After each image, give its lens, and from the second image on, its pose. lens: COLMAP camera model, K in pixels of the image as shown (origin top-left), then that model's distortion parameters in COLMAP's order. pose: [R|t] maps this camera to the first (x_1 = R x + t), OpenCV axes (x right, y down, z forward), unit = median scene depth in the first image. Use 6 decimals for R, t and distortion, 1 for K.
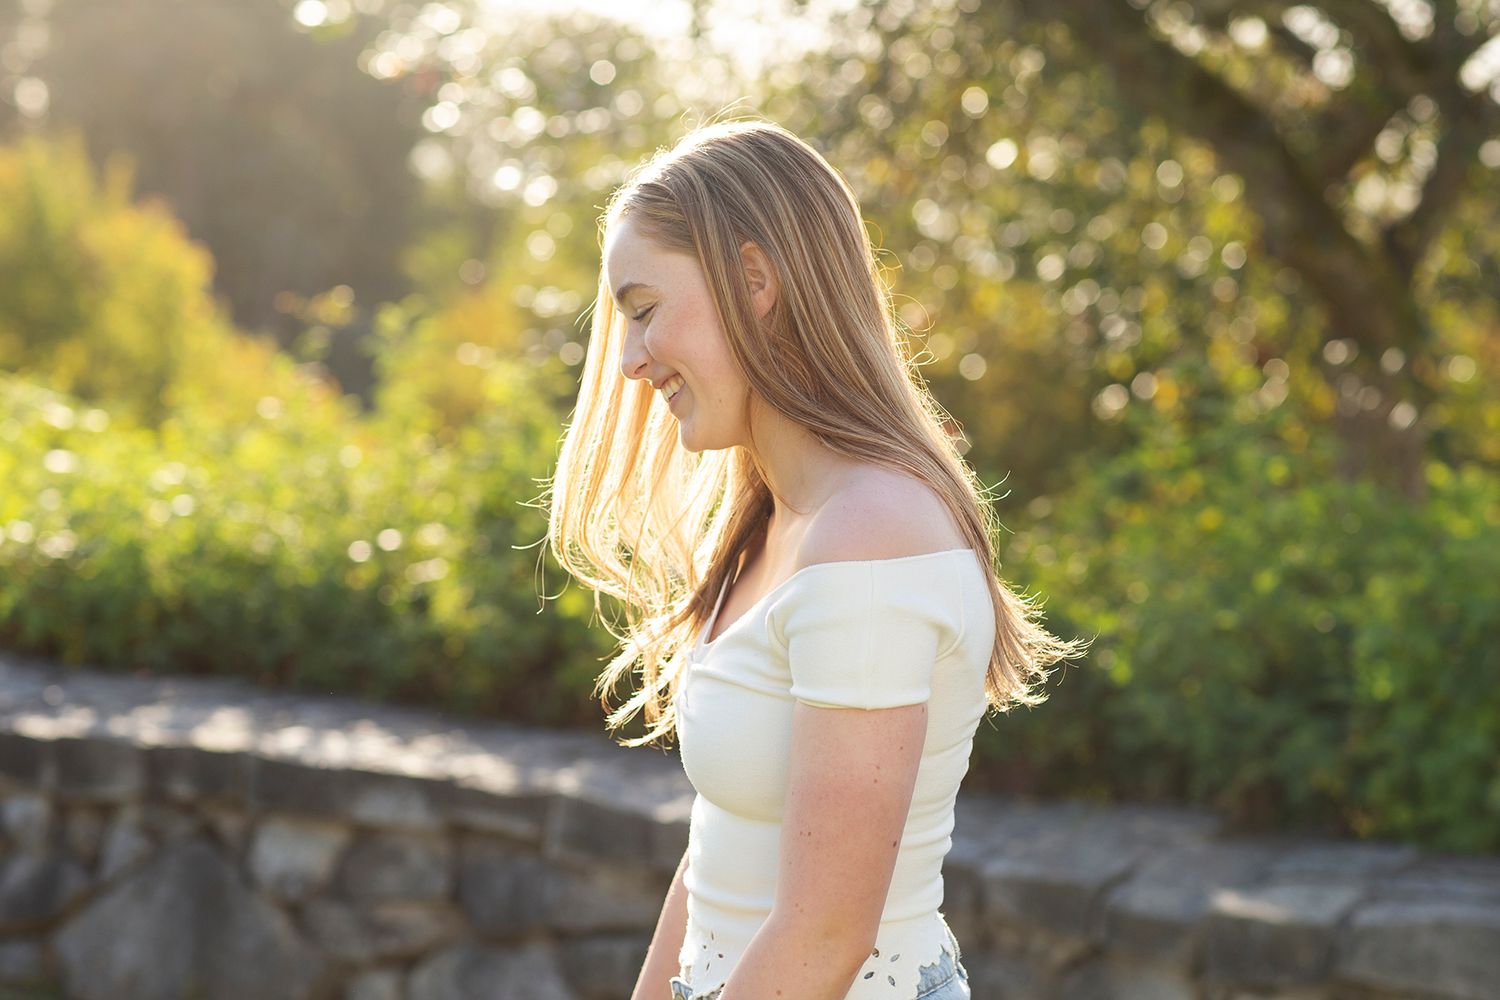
lens RADIAL K [[3707.3, 0, 750.0], [0, 3707.3, 500.0], [0, 0, 1]] dist [-0.081613, -1.047749]
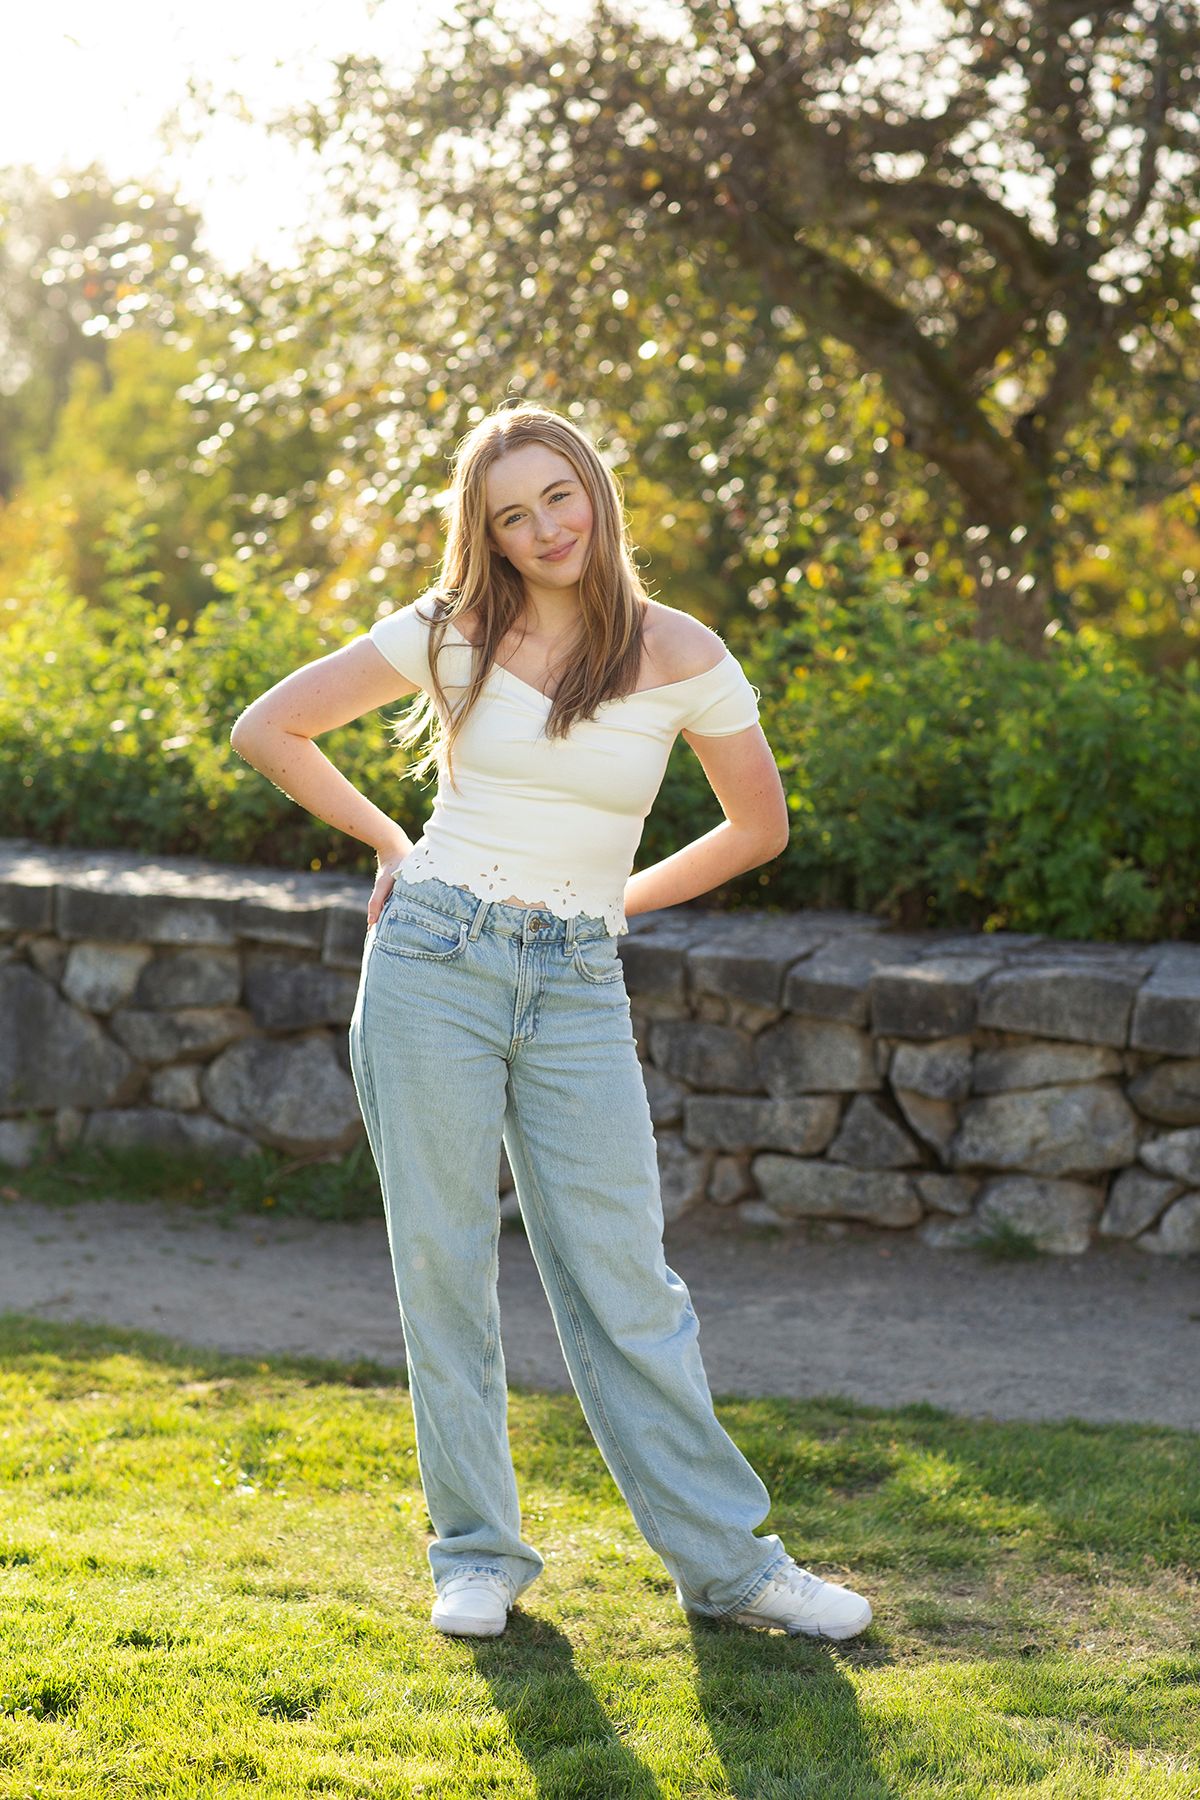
lens RADIAL K [[4448.7, 0, 600.0], [0, 4448.7, 900.0], [0, 0, 1]] dist [-0.081613, -1.047749]
pose [[0.997417, -0.026435, 0.066788, -0.058955], [0.024085, 0.999071, 0.035743, 0.025763], [-0.067670, -0.034042, 0.997127, -0.424861]]
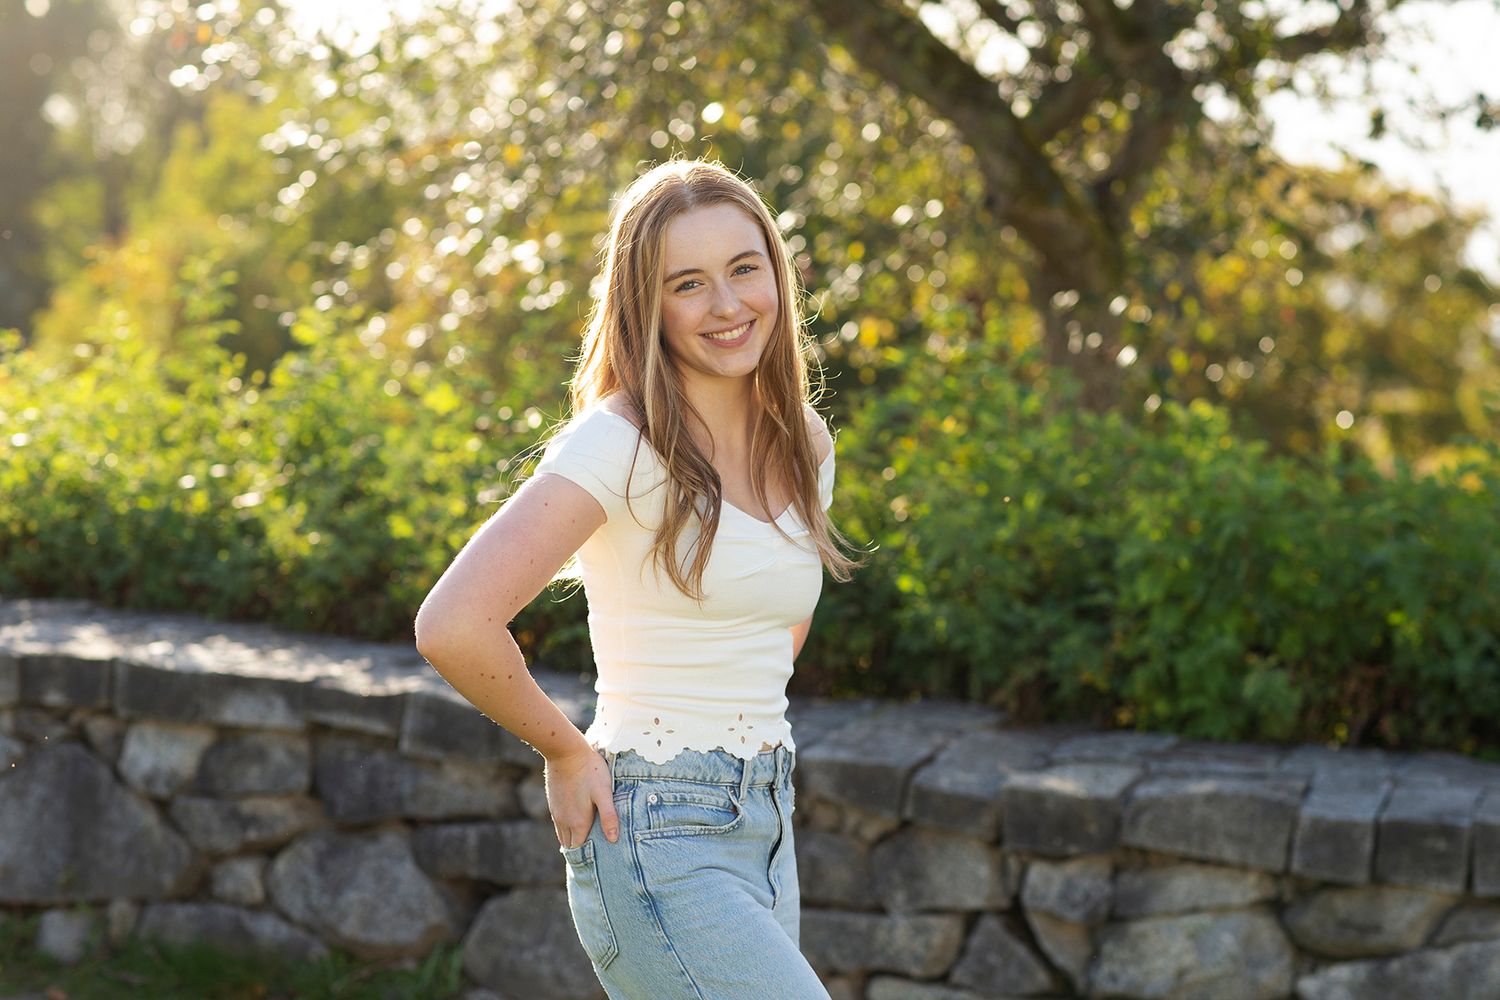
lens RADIAL K [[3707.3, 0, 750.0], [0, 3707.3, 500.0], [0, 0, 1]] dist [-0.081613, -1.047749]
pose [[0.994530, -0.004932, 0.104332, -0.063791], [0.003562, 0.999905, 0.013315, 0.006352], [-0.104388, -0.012870, 0.994453, -0.107445]]
